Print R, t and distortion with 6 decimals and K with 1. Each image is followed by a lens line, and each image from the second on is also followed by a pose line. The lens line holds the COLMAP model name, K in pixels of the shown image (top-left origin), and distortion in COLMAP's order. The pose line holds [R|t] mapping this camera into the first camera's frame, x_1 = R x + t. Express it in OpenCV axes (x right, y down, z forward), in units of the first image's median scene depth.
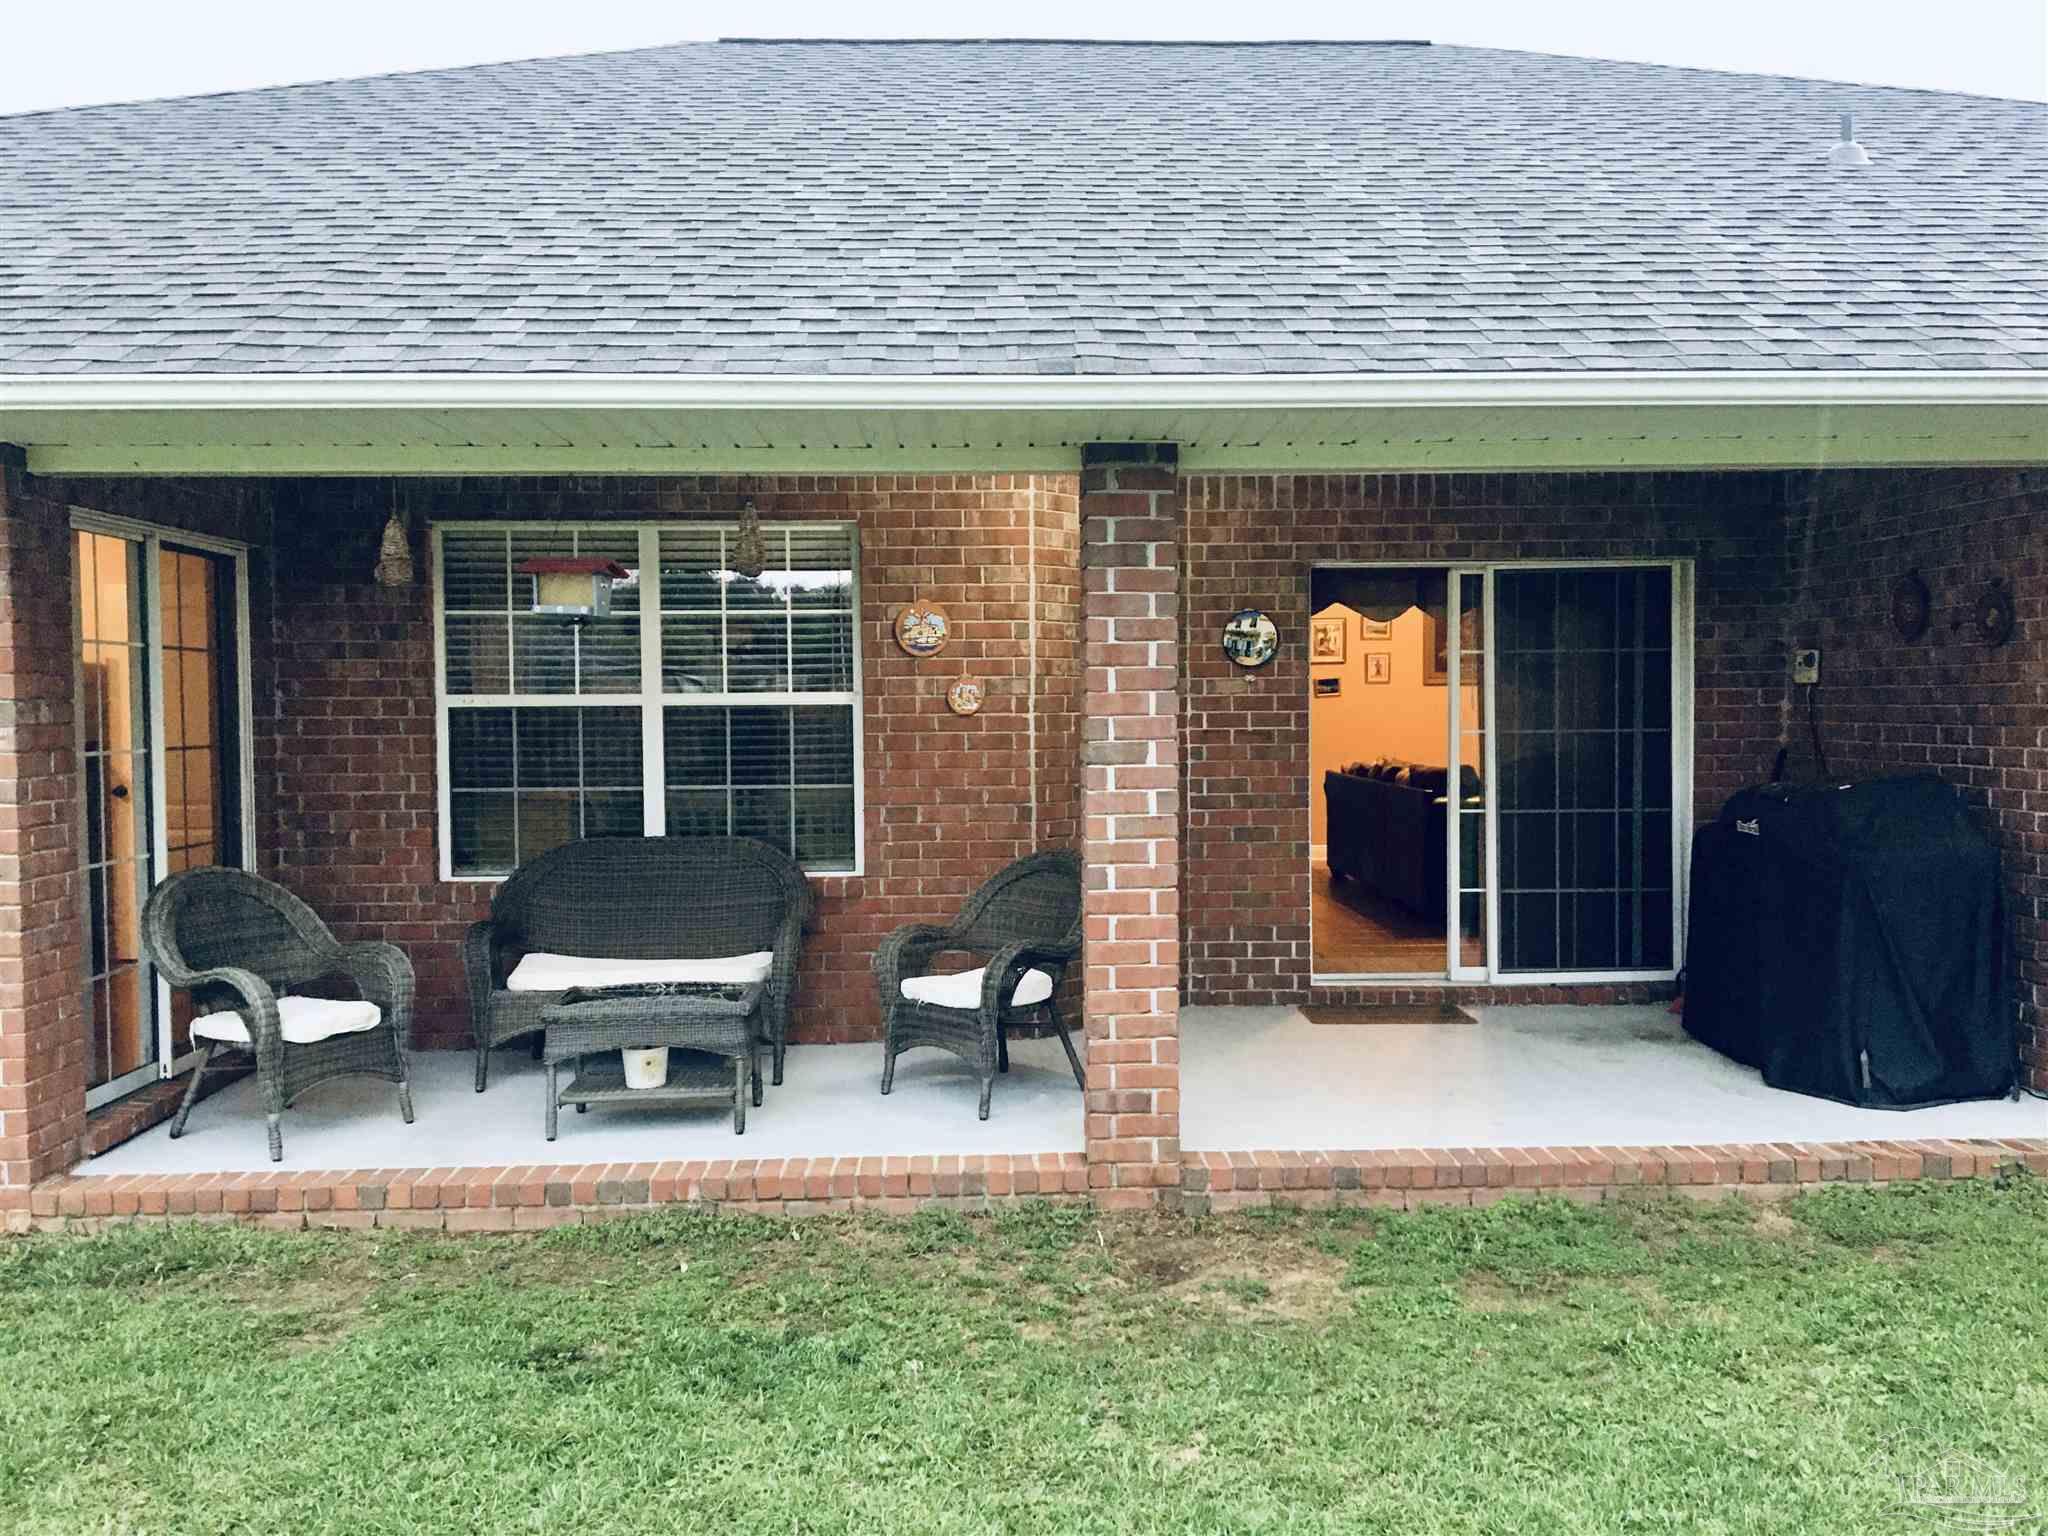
lens RADIAL K [[1731.9, 0, 1038.0], [0, 1731.9, 752.1], [0, 0, 1]] dist [0.053051, -0.013093]
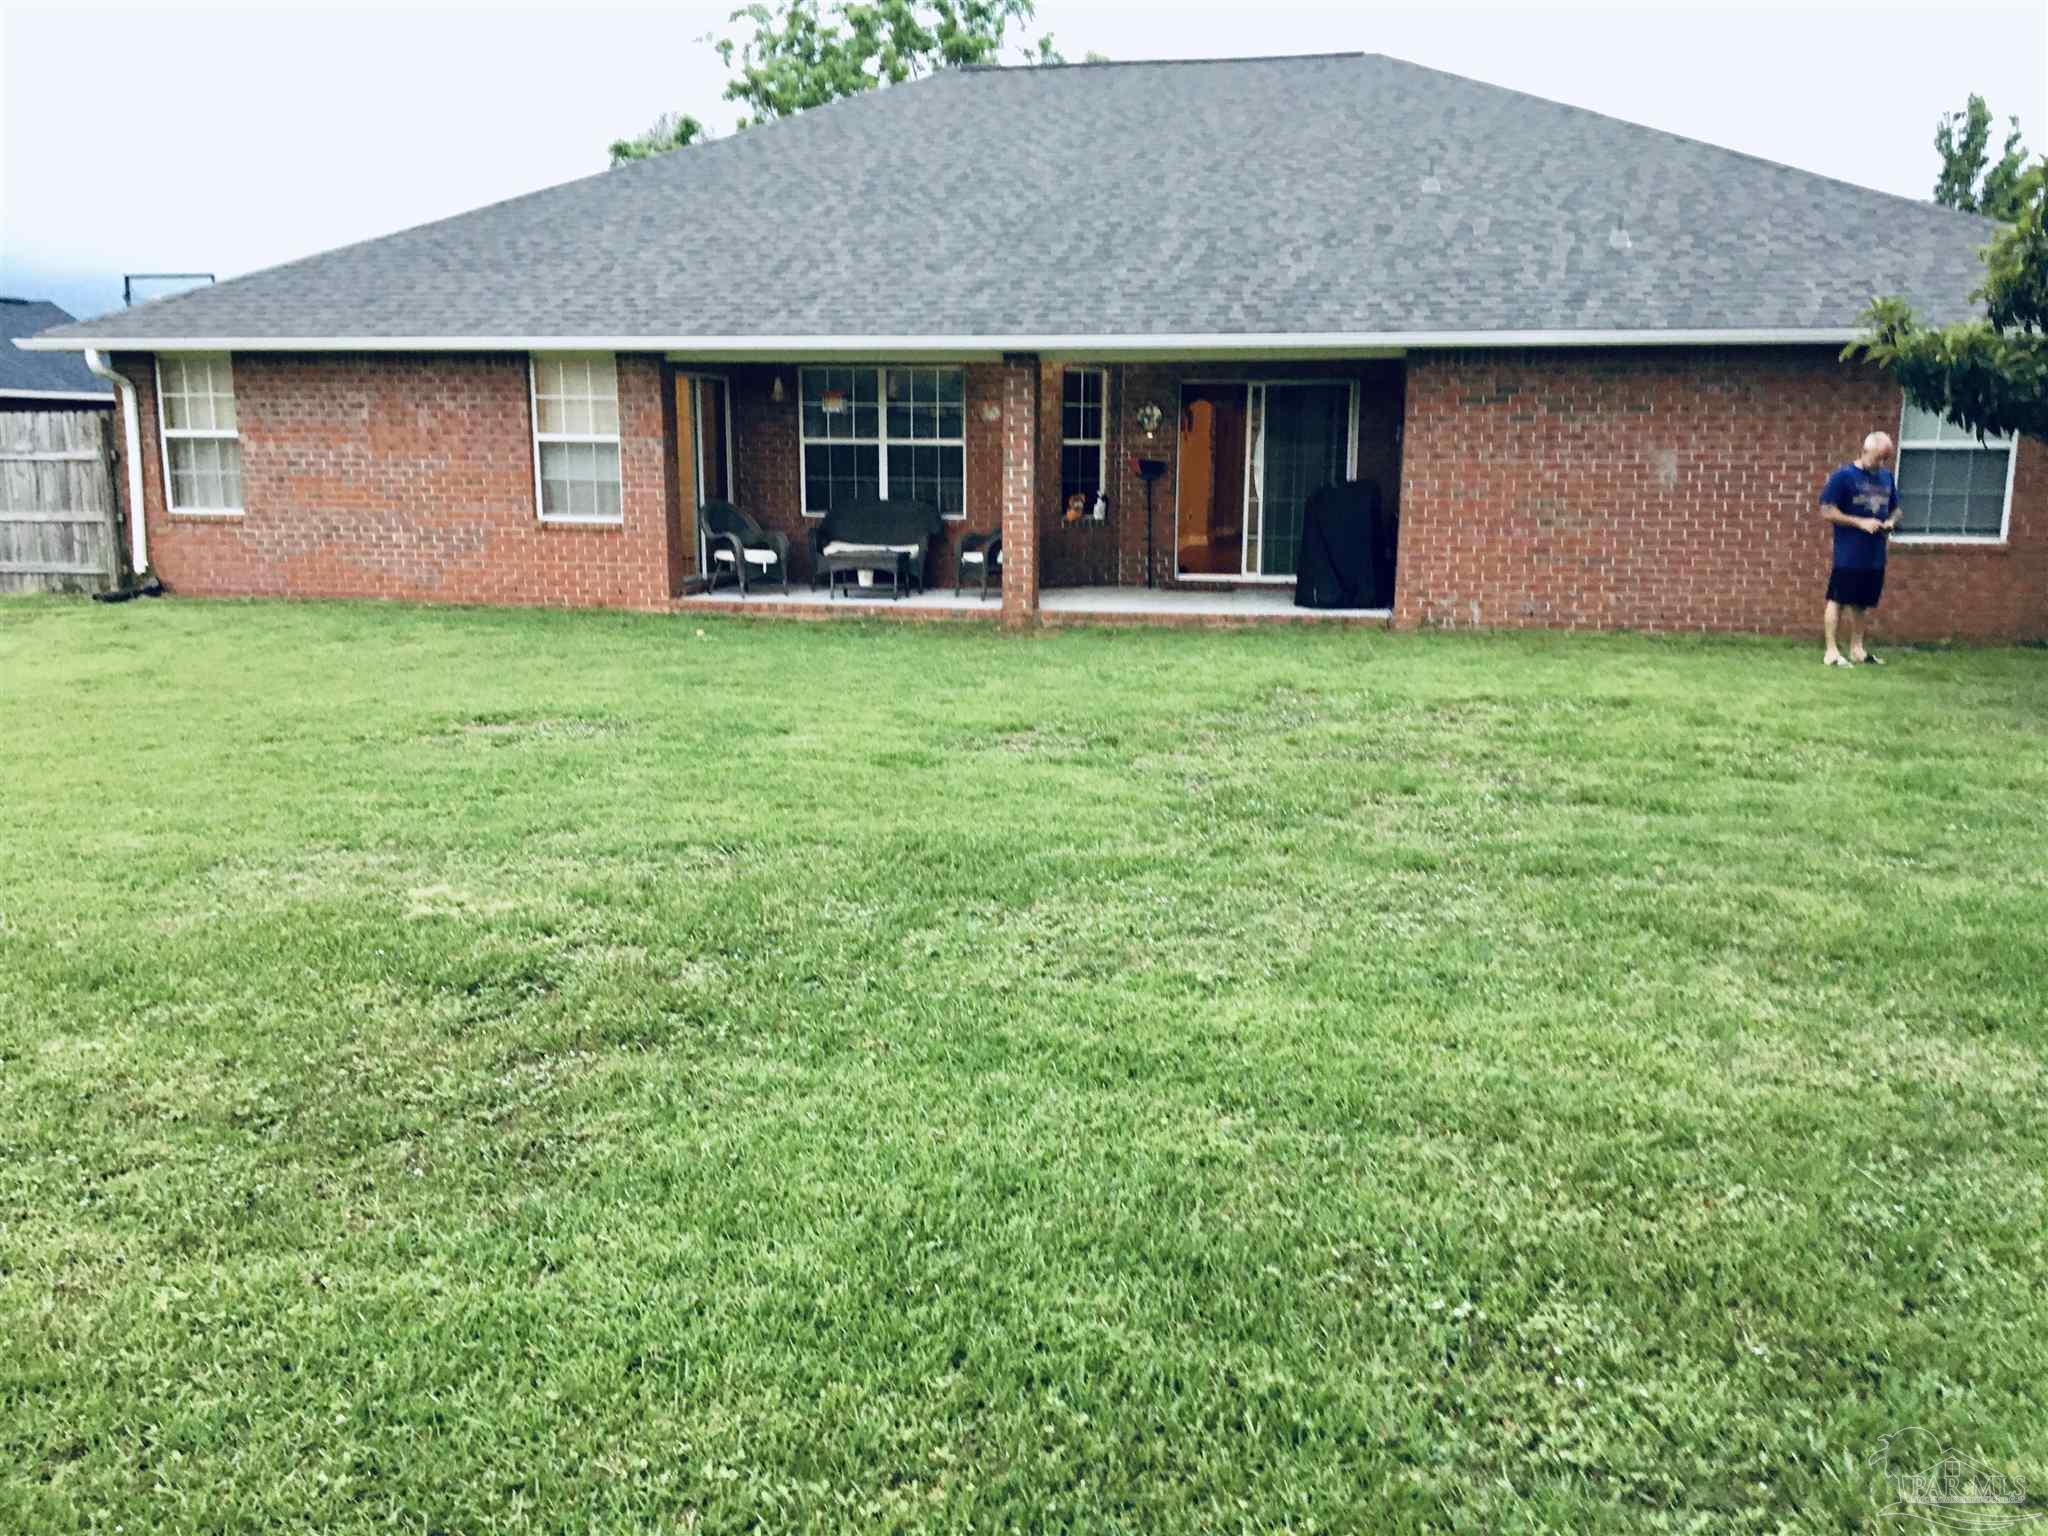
lens RADIAL K [[1731.9, 0, 1026.5], [0, 1731.9, 780.9], [0, 0, 1]] dist [0.053051, -0.013093]
pose [[0.971914, 0.058614, -0.227921, 0.552184], [-0.020755, 0.986061, 0.165082, 0.032100], [0.234420, -0.155715, 0.959583, -1.345873]]
